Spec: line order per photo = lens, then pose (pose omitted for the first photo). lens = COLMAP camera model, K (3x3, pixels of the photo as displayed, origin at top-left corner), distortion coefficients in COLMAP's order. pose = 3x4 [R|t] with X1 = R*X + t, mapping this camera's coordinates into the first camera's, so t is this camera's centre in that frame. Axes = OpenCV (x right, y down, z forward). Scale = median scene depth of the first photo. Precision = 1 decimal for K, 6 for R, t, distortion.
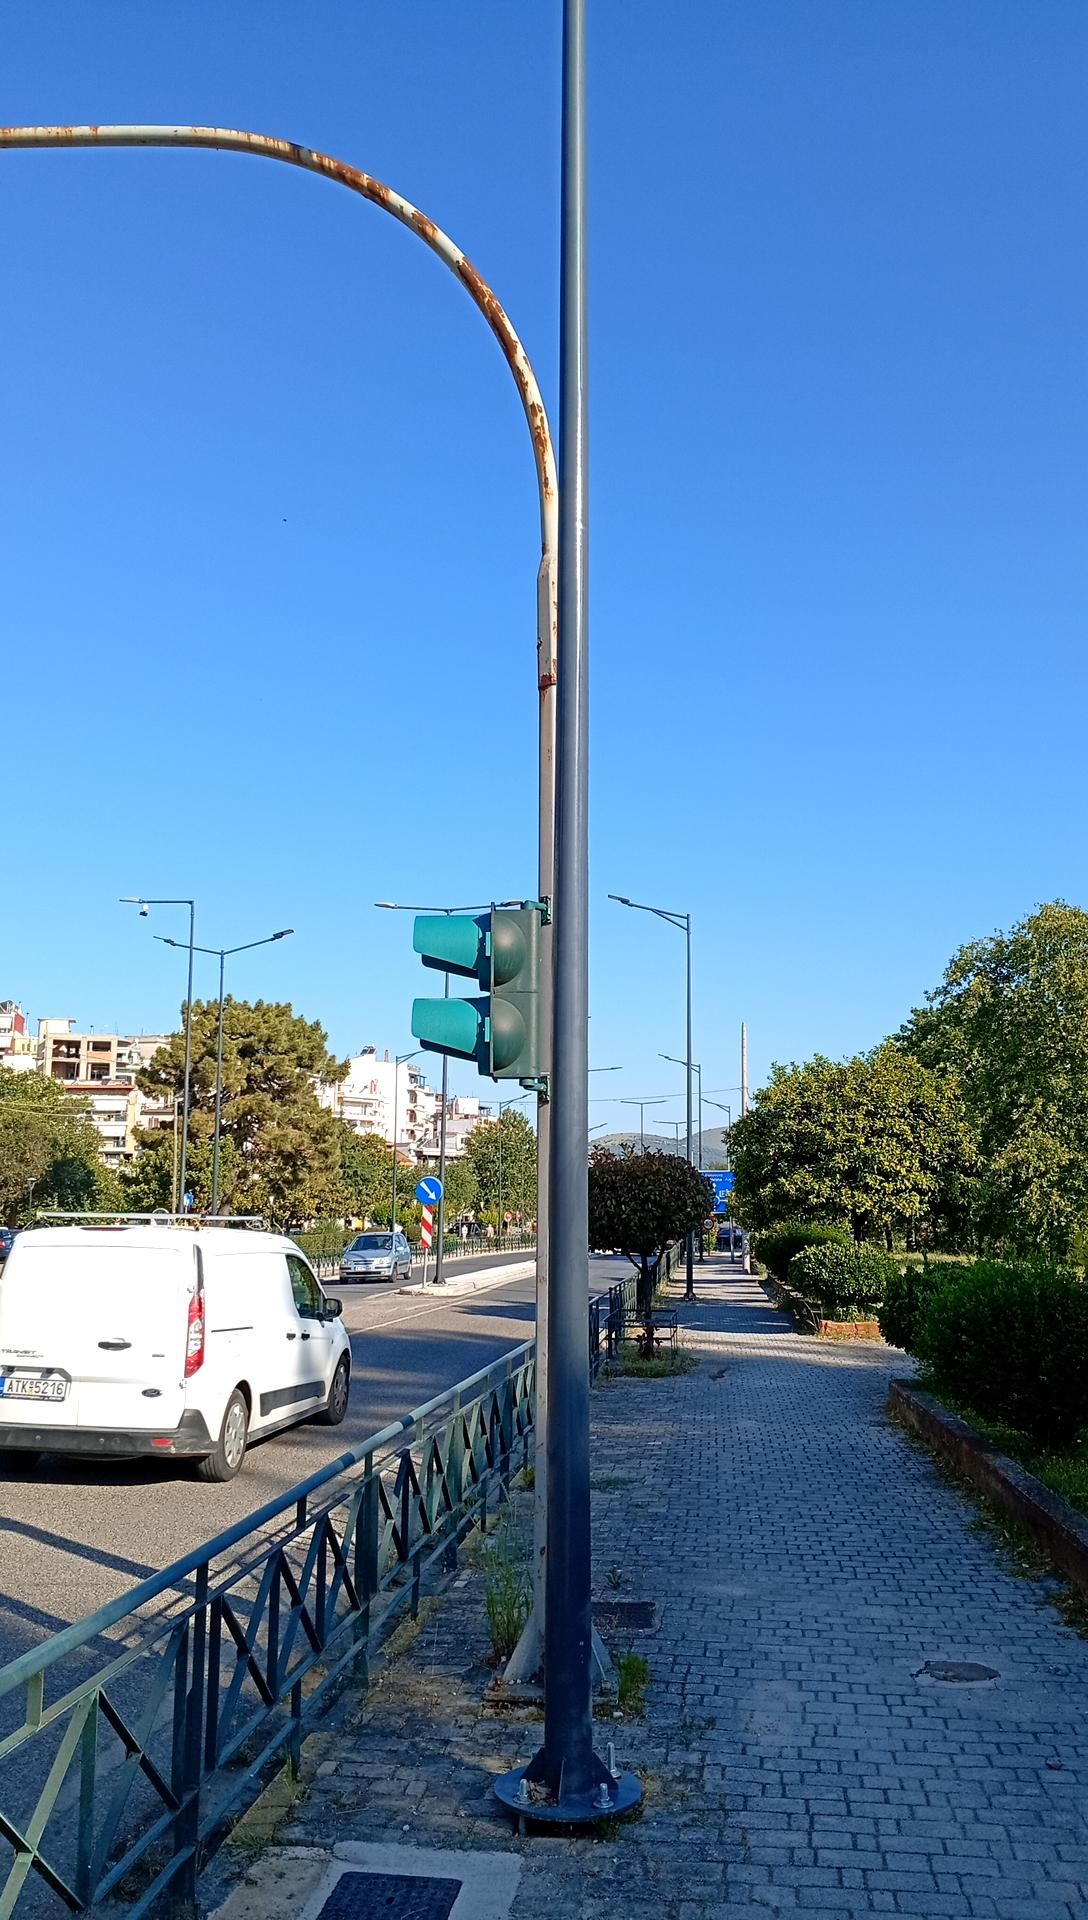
lens RADIAL K [[1461.4, 0, 553.9], [0, 1461.4, 958.1], [0, 0, 1]] dist [0.075248, -0.178868]
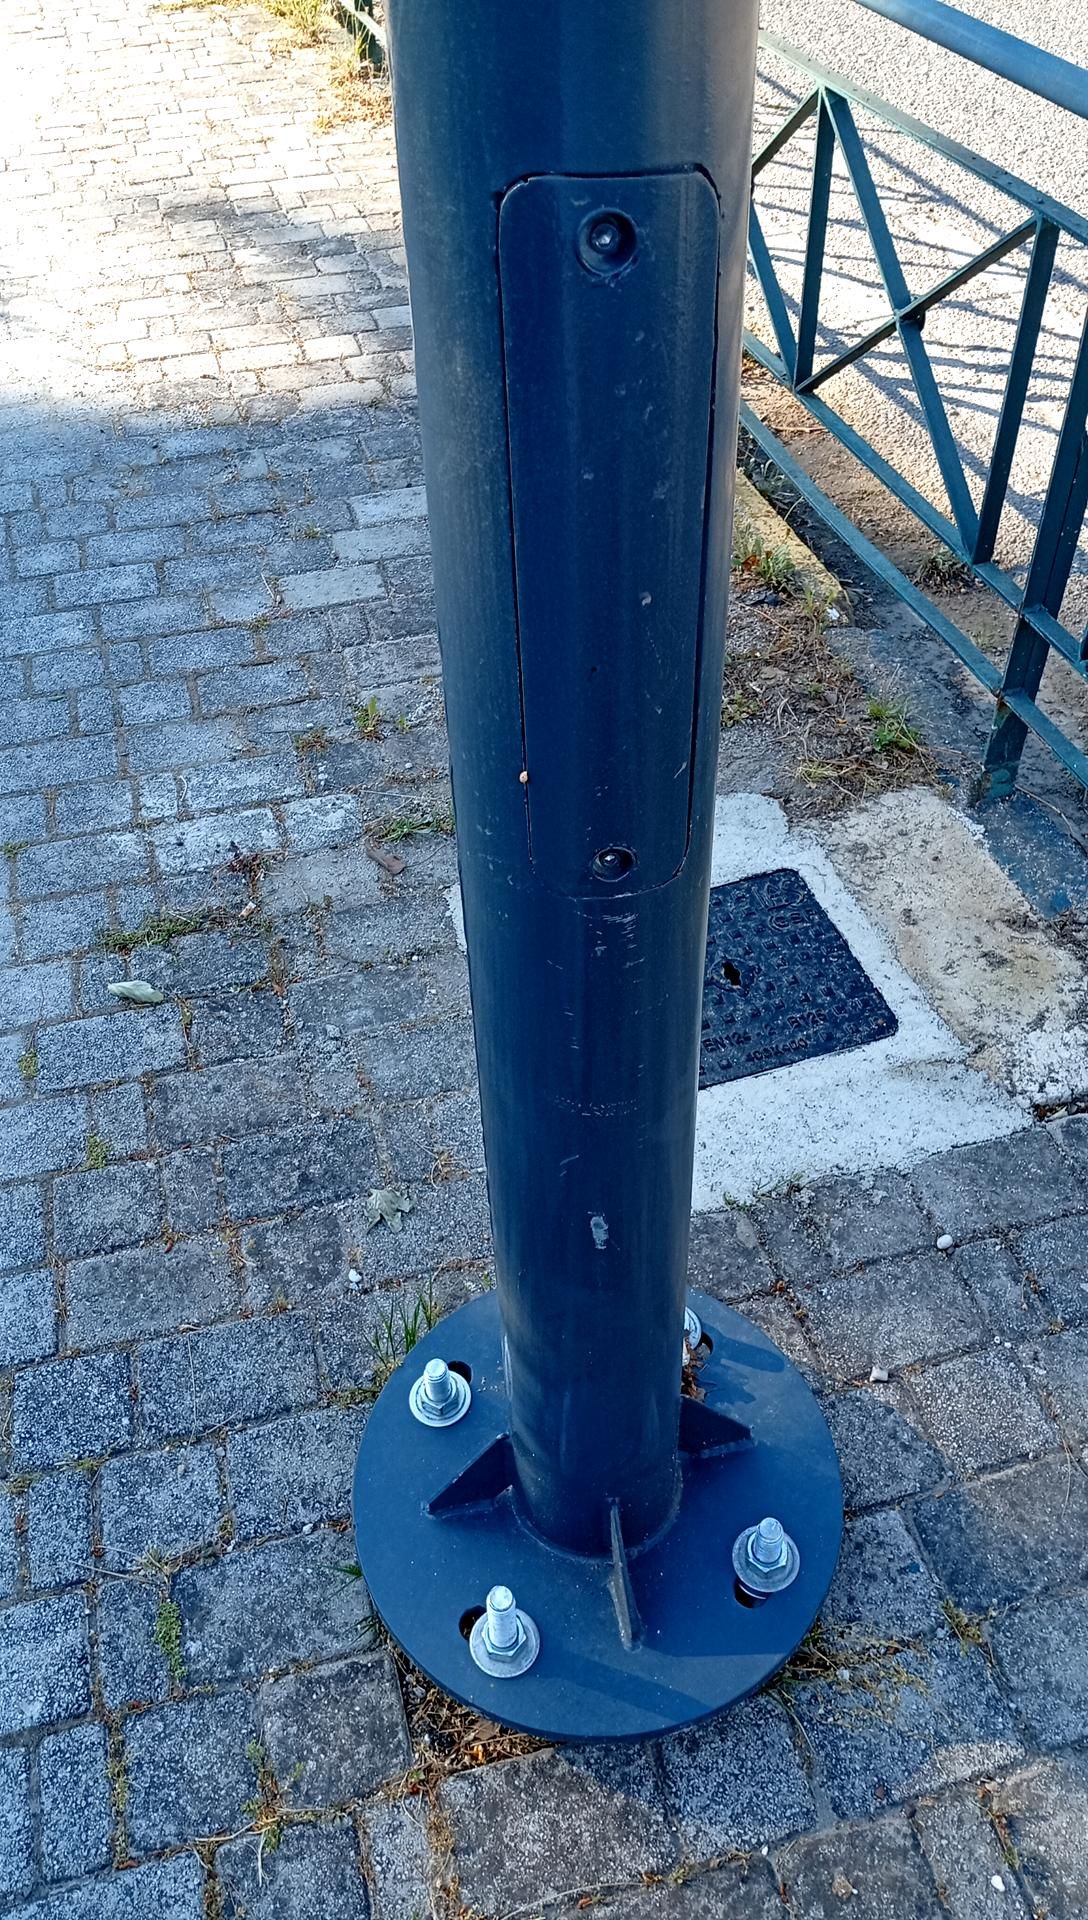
lens RADIAL K [[1461.4, 0, 553.9], [0, 1461.4, 958.1], [0, 0, 1]] dist [0.075248, -0.178868]
pose [[-0.913863, 0.309625, -0.262653, 0.069833], [0.103380, 0.803013, 0.586927, 0.325859], [0.392641, 0.509218, -0.765853, 1.293014]]
